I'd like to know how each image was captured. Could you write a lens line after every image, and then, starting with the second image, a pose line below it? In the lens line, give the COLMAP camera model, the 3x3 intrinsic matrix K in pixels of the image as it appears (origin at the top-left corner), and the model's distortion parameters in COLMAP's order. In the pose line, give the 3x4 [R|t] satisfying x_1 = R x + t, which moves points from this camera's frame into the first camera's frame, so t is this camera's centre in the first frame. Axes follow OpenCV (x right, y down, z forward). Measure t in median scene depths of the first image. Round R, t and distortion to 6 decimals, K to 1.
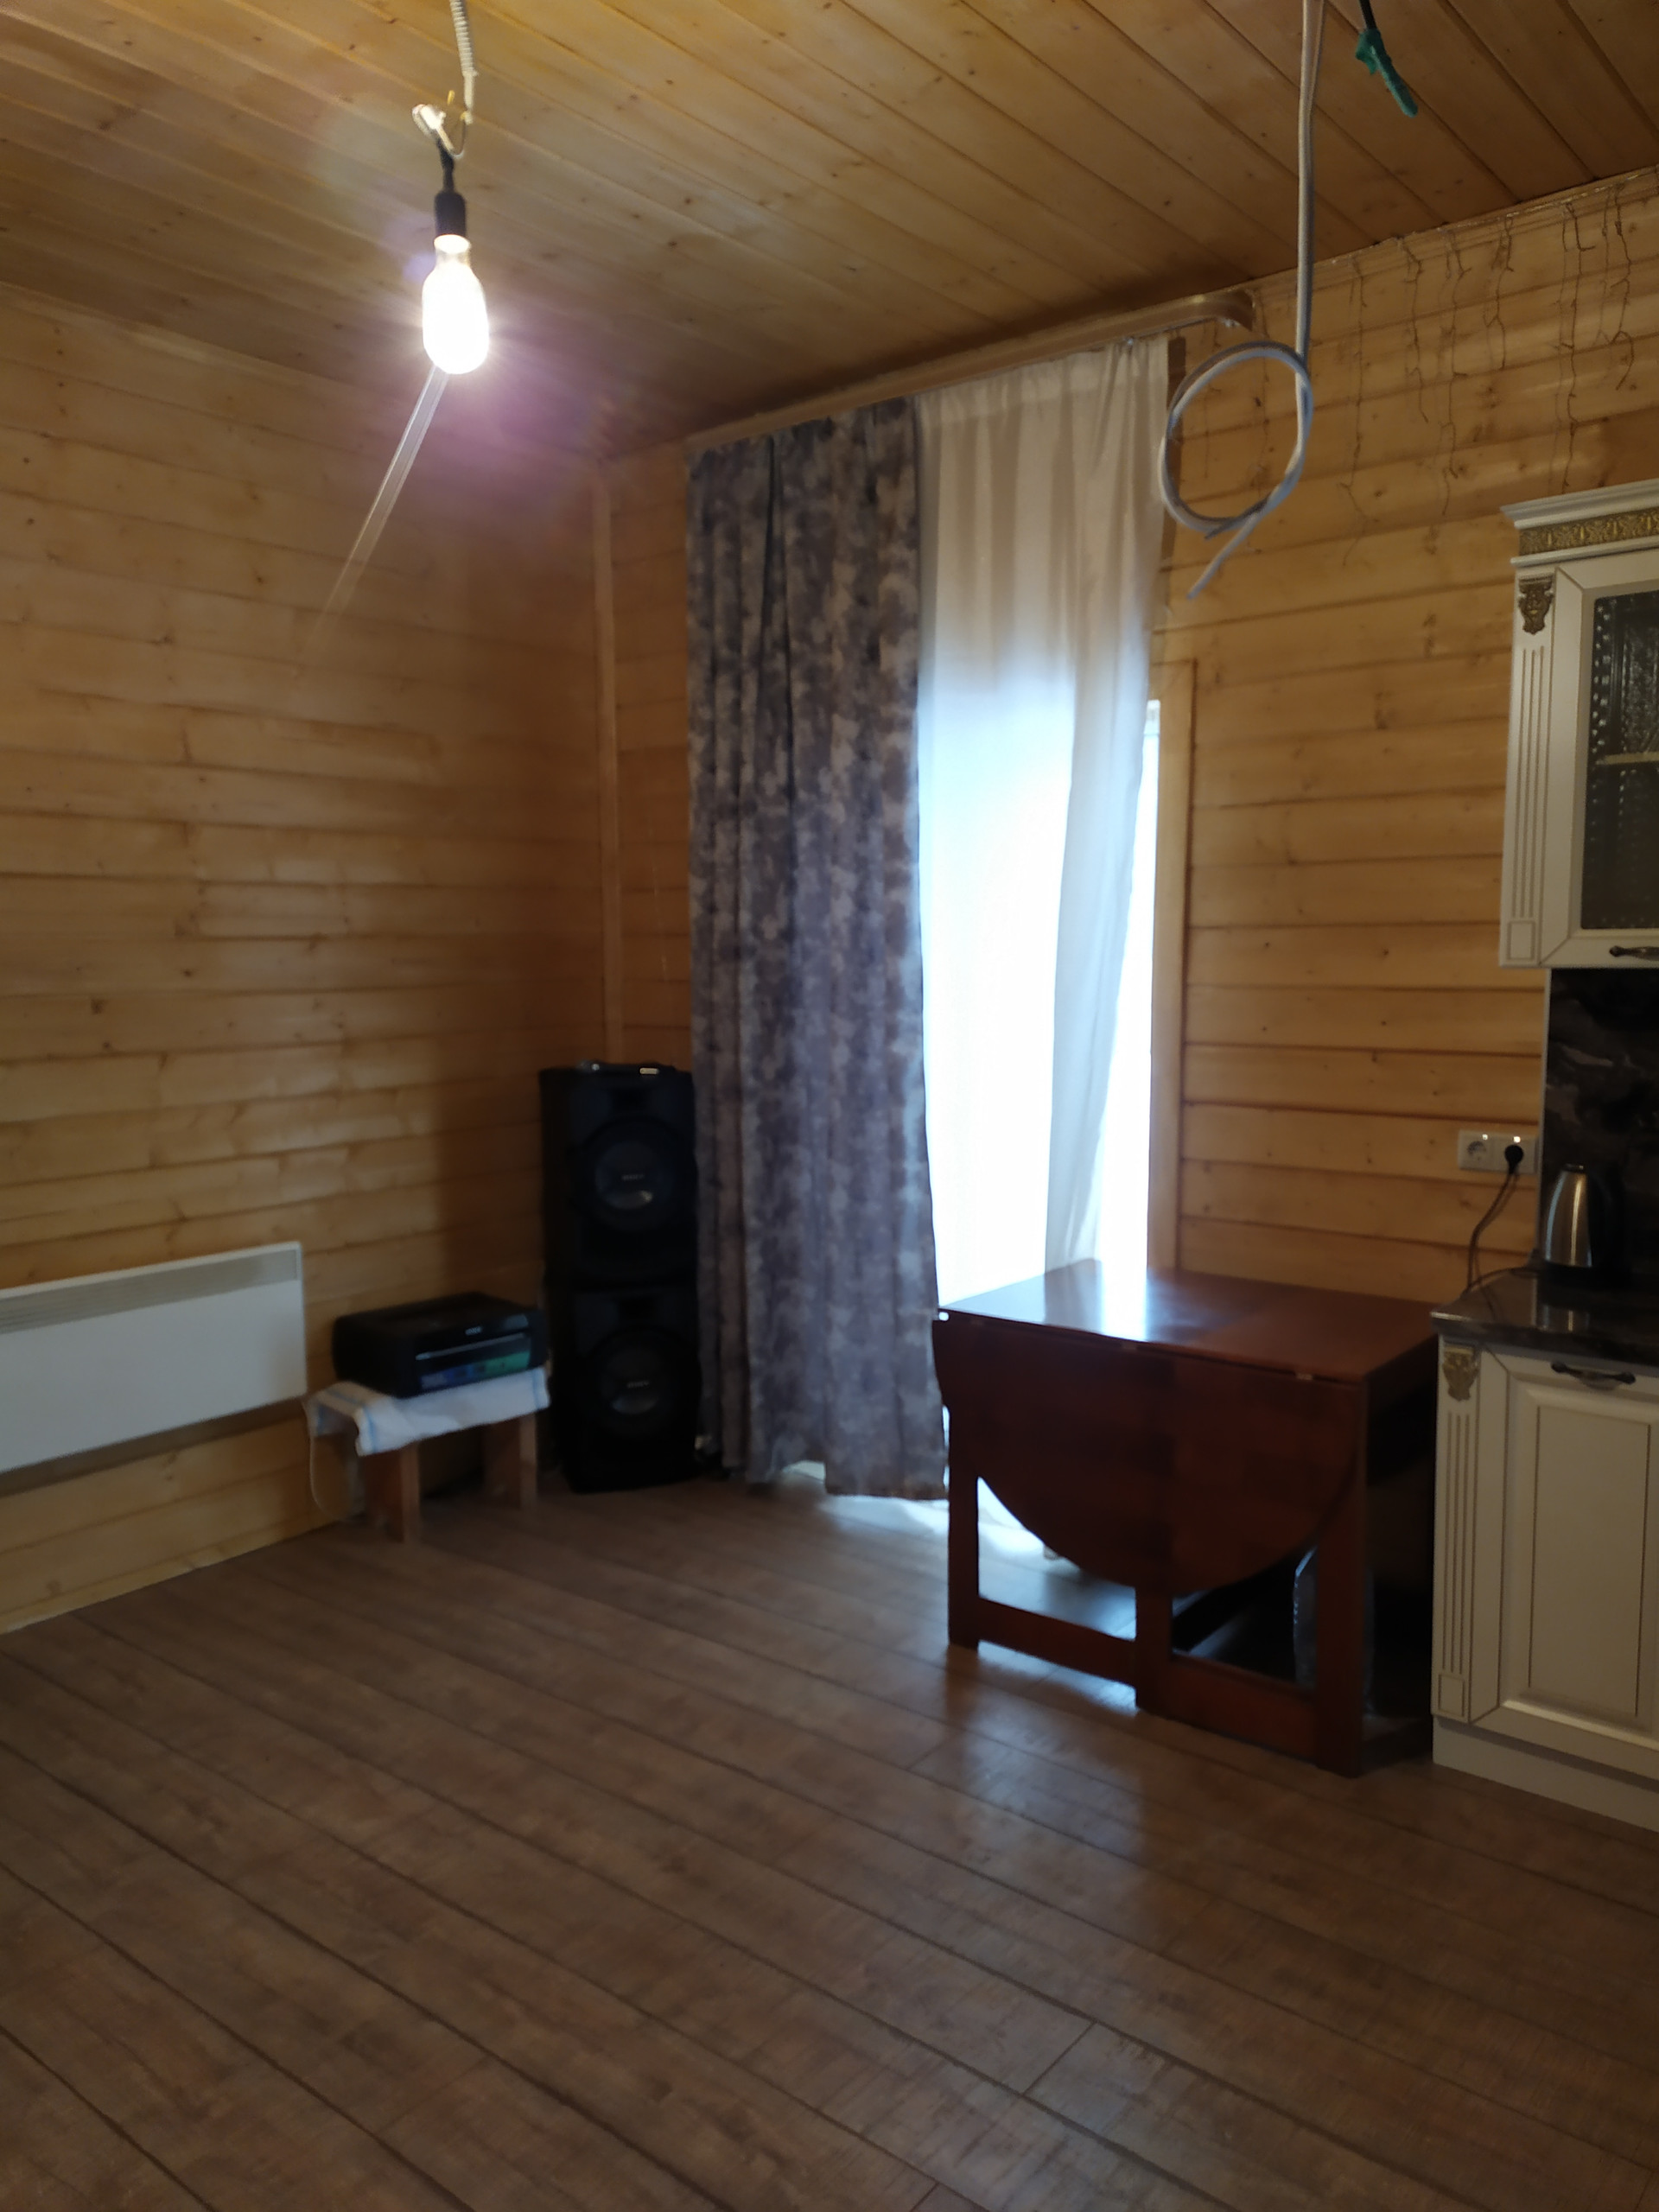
lens RADIAL K [[1653.6, 0, 827.9], [0, 1653.6, 1123.2], [0, 0, 1]] dist [0.074988, -0.058397]
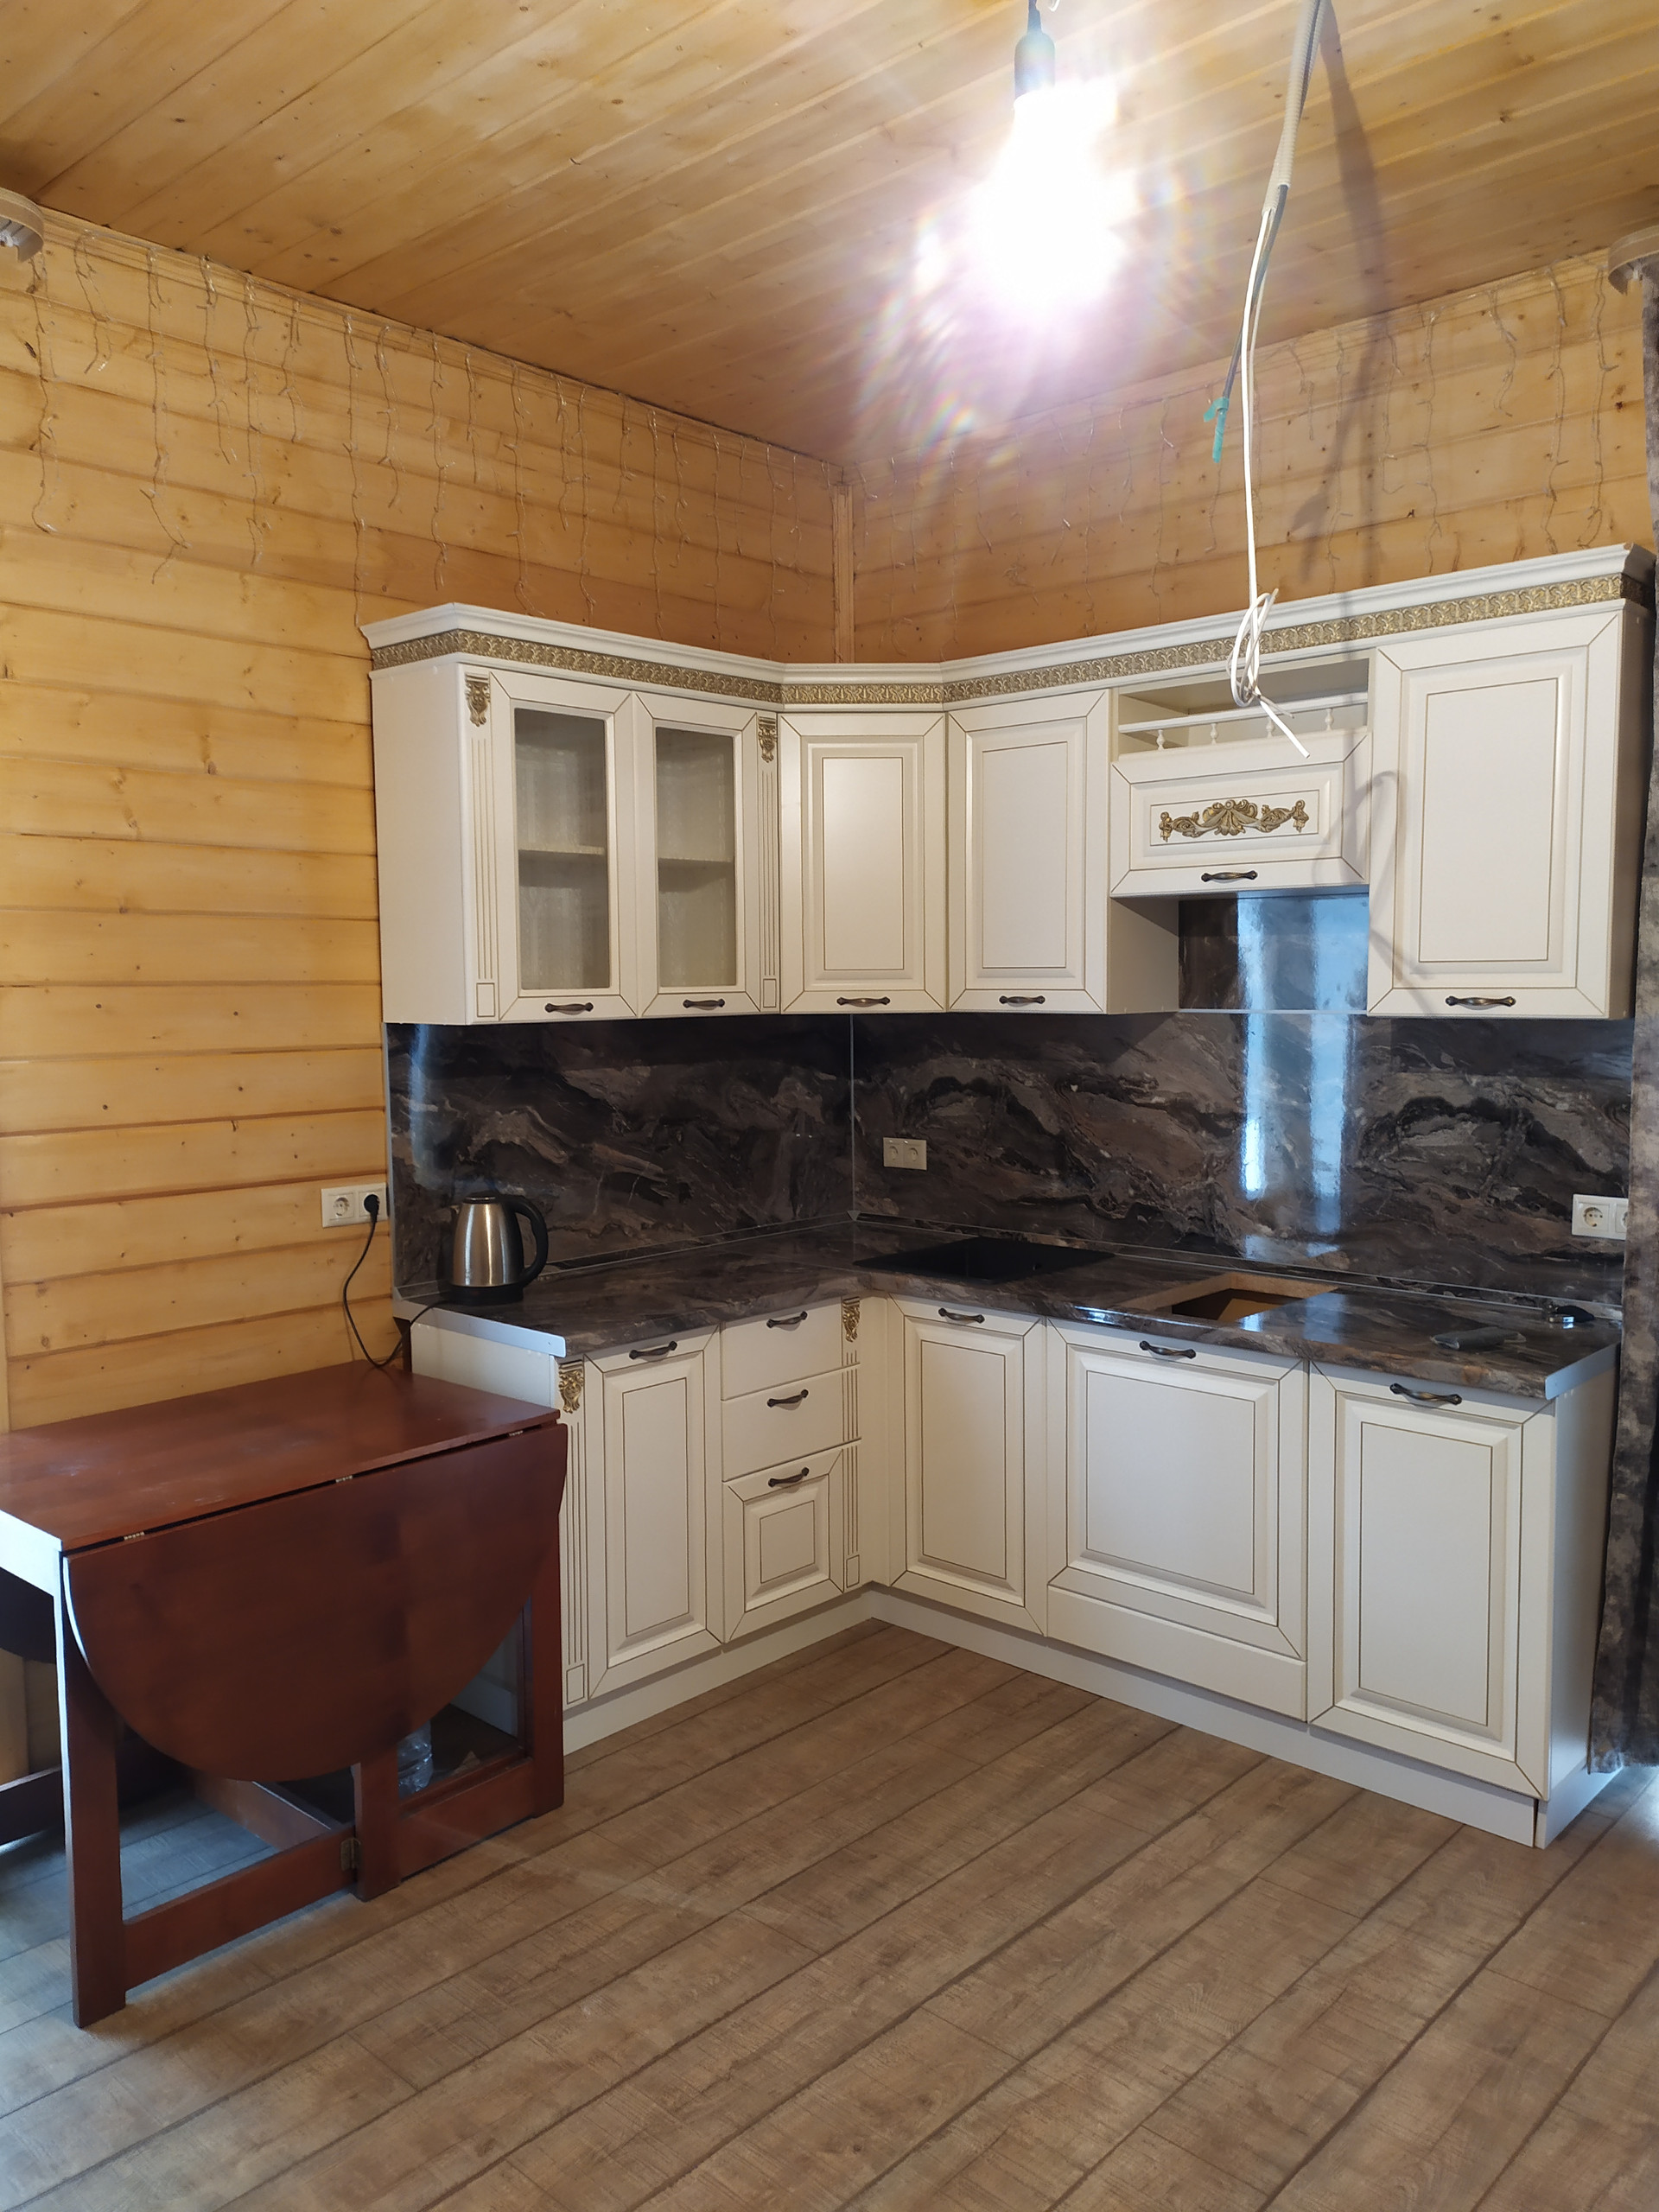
lens RADIAL K [[1653.6, 0, 840.7], [0, 1653.6, 1107.0], [0, 0, 1]] dist [0.074988, -0.058397]
pose [[0.055359, -0.069155, 0.996069, -0.632089], [0.119330, 0.990907, 0.062165, -0.074291], [-0.991310, 0.115420, 0.063108, 0.669758]]
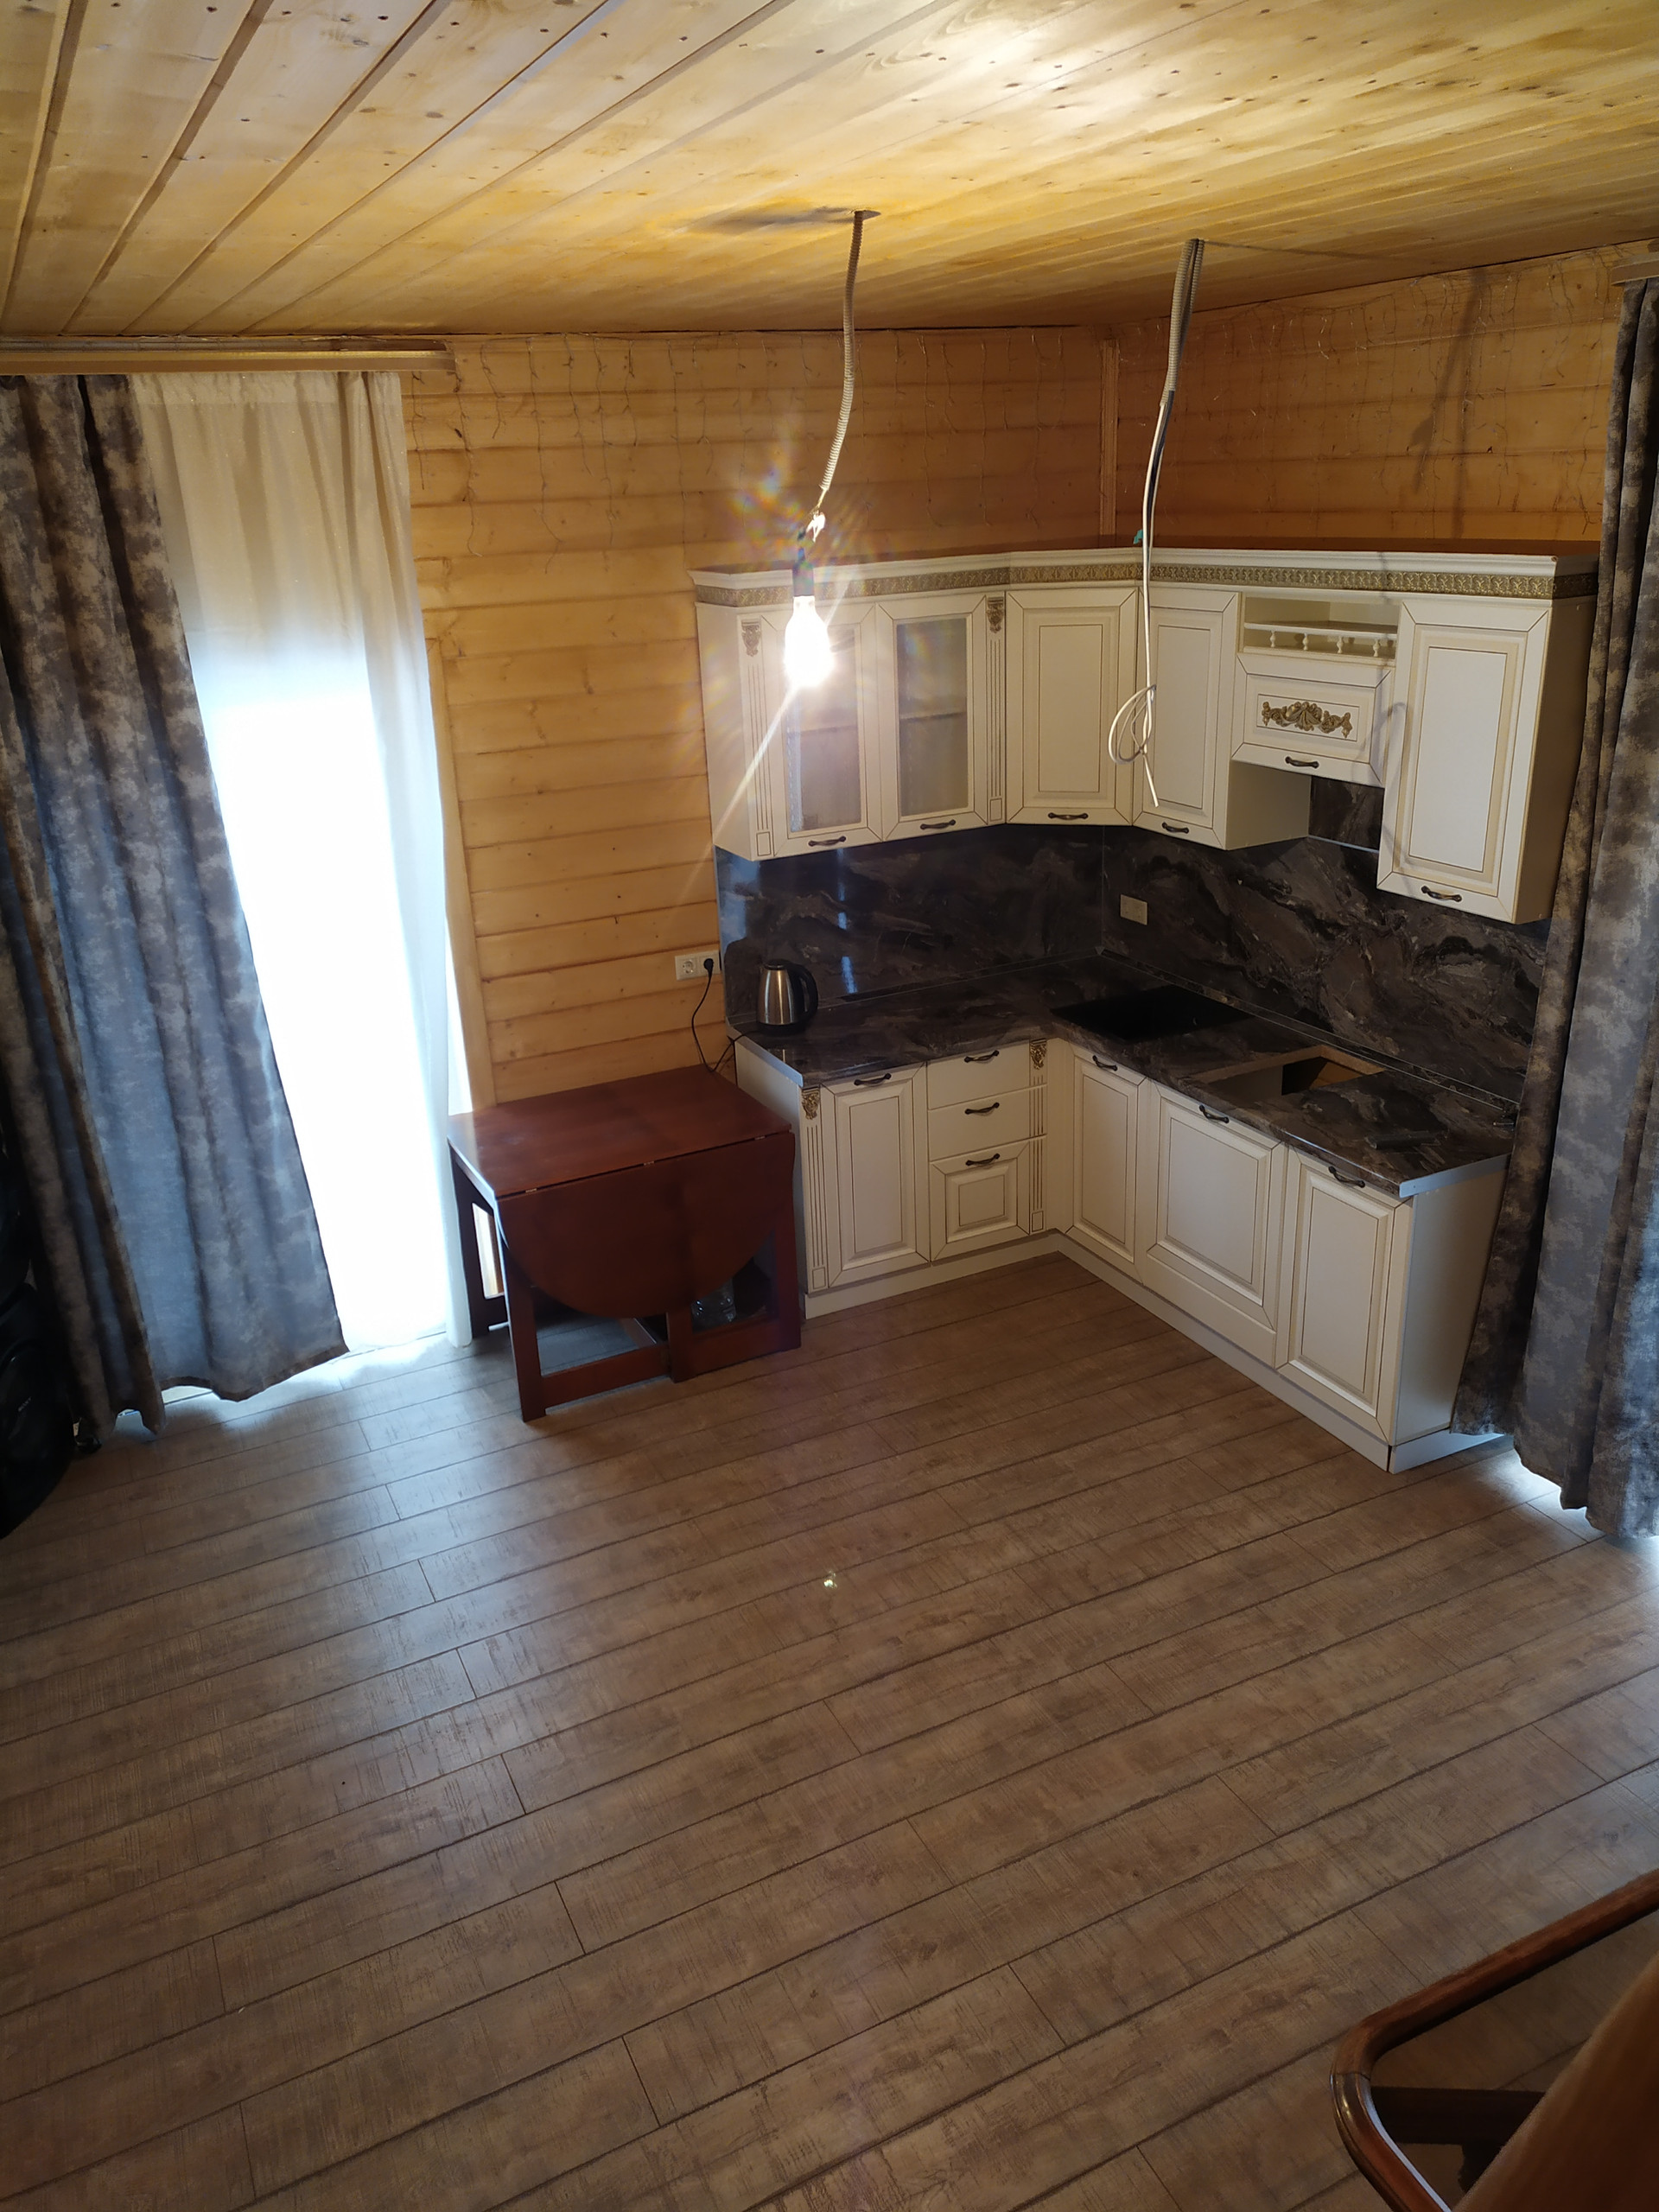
lens RADIAL K [[1653.6, 0, 865.9], [0, 1653.6, 1106.3], [0, 0, 1]] dist [0.074988, -0.058397]
pose [[0.402337, -0.333068, 0.852755, -0.963901], [0.135581, 0.942878, 0.304299, -0.328580], [-0.905396, -0.006813, 0.424513, 0.205453]]
